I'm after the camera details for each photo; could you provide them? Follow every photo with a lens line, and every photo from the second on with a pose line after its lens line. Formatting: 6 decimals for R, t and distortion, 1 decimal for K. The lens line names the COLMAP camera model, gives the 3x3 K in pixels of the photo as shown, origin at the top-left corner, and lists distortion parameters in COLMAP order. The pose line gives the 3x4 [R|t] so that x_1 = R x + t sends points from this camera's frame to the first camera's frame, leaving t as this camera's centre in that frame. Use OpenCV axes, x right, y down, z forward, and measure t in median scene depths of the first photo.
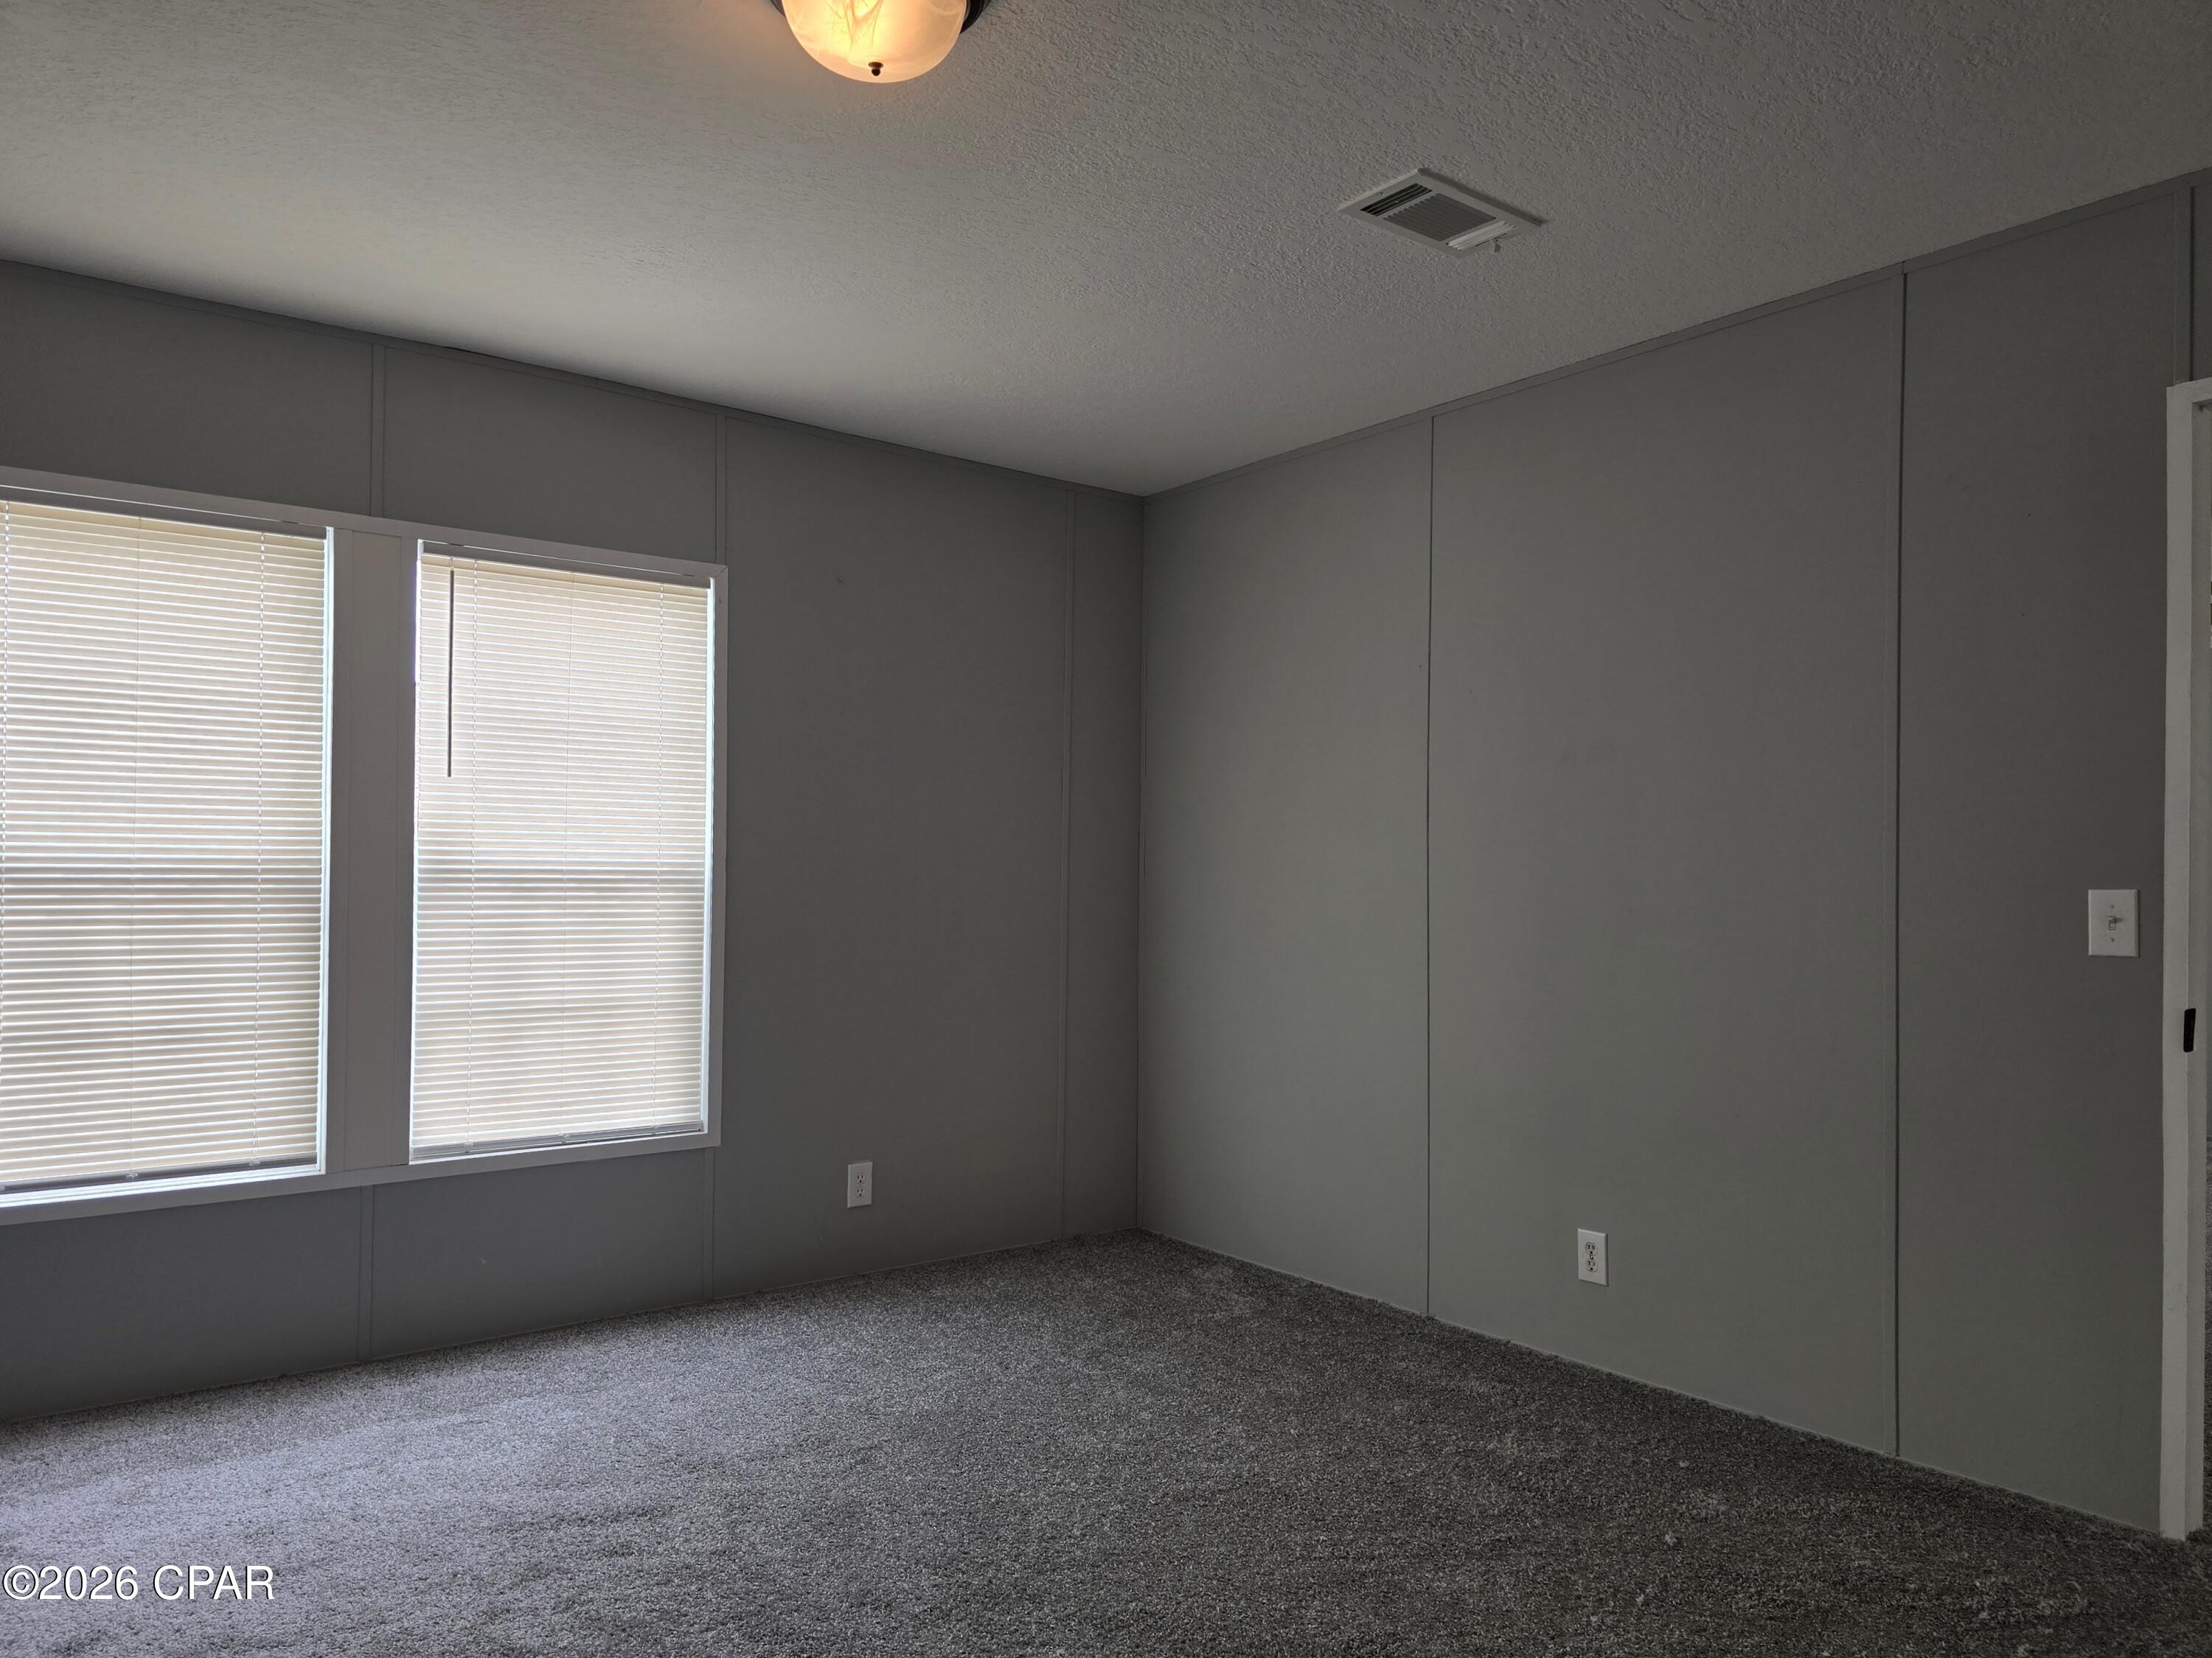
lens RADIAL K [[1565.0, 0, 1088.0], [0, 1565.0, 844.1], [0, 0, 1]] dist [0.042592, -0.007640]
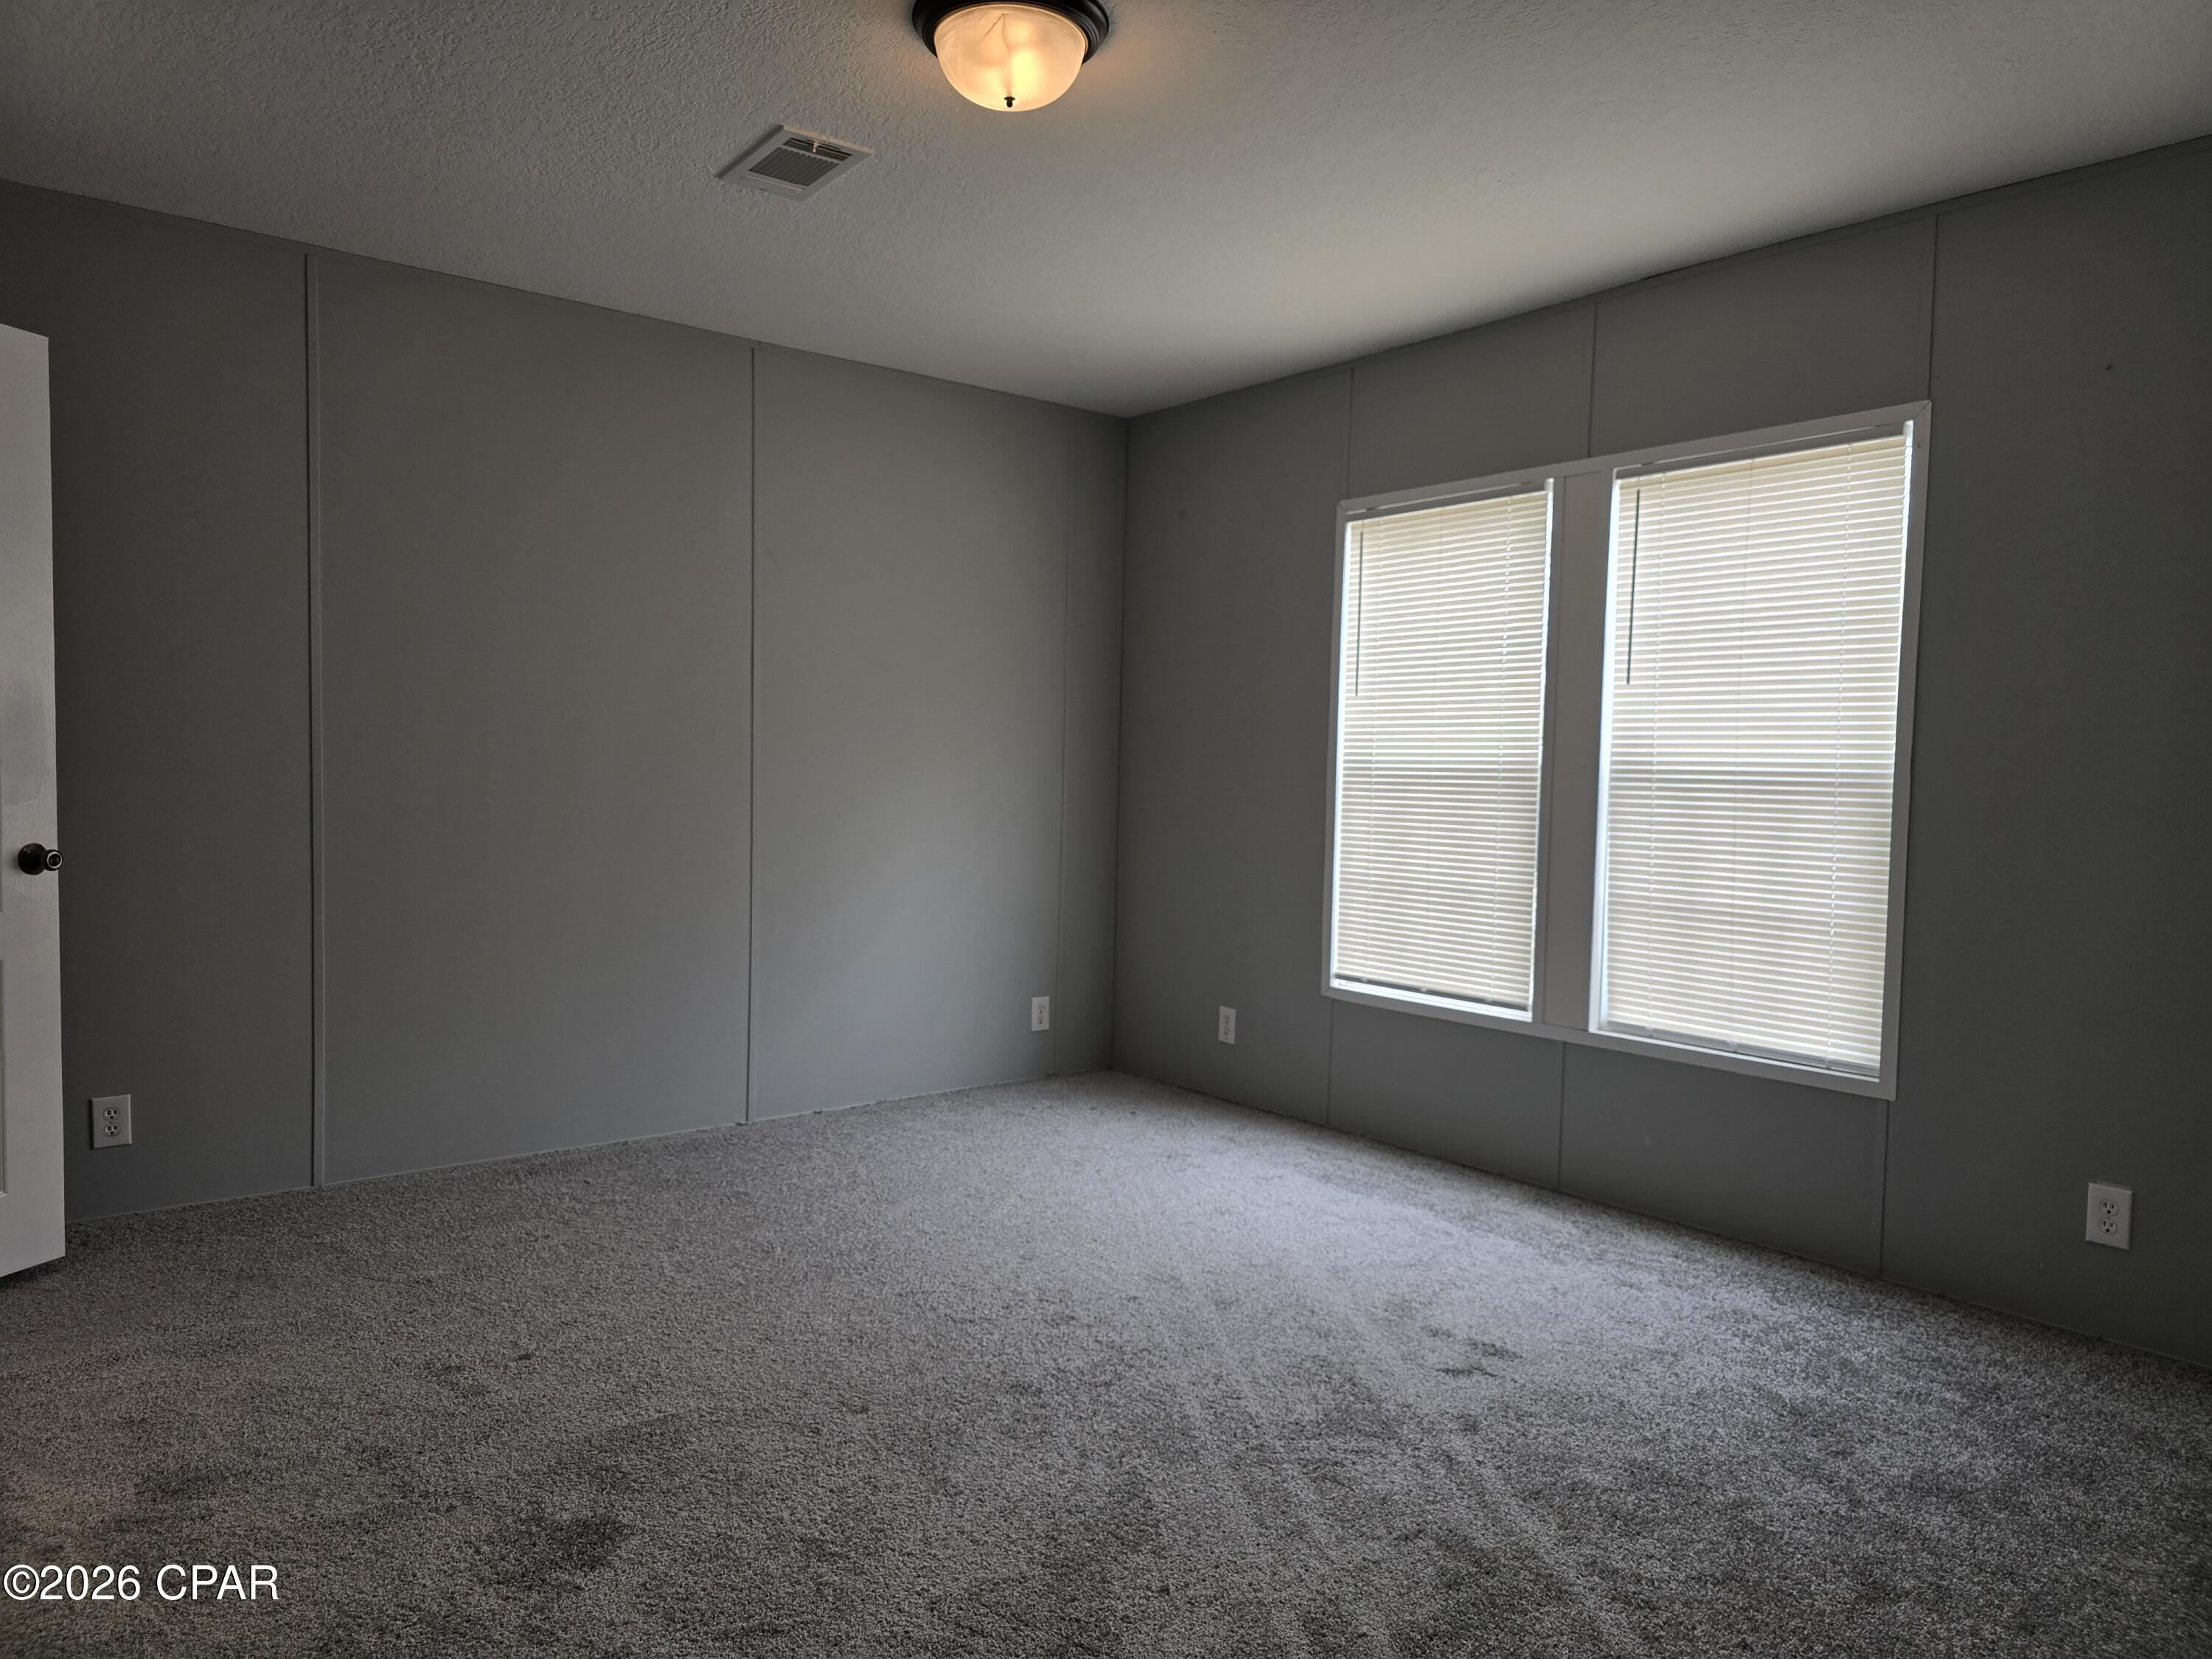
lens RADIAL K [[1506.2, 0, 1150.5], [0, 1506.2, 828.8], [0, 0, 1]] dist [0.061858, -0.041674]
pose [[0.049122, 0.033108, -0.998244, 0.634032], [-0.005020, 0.999446, 0.032901, 0.024386], [0.998780, 0.003395, 0.049261, 0.637504]]
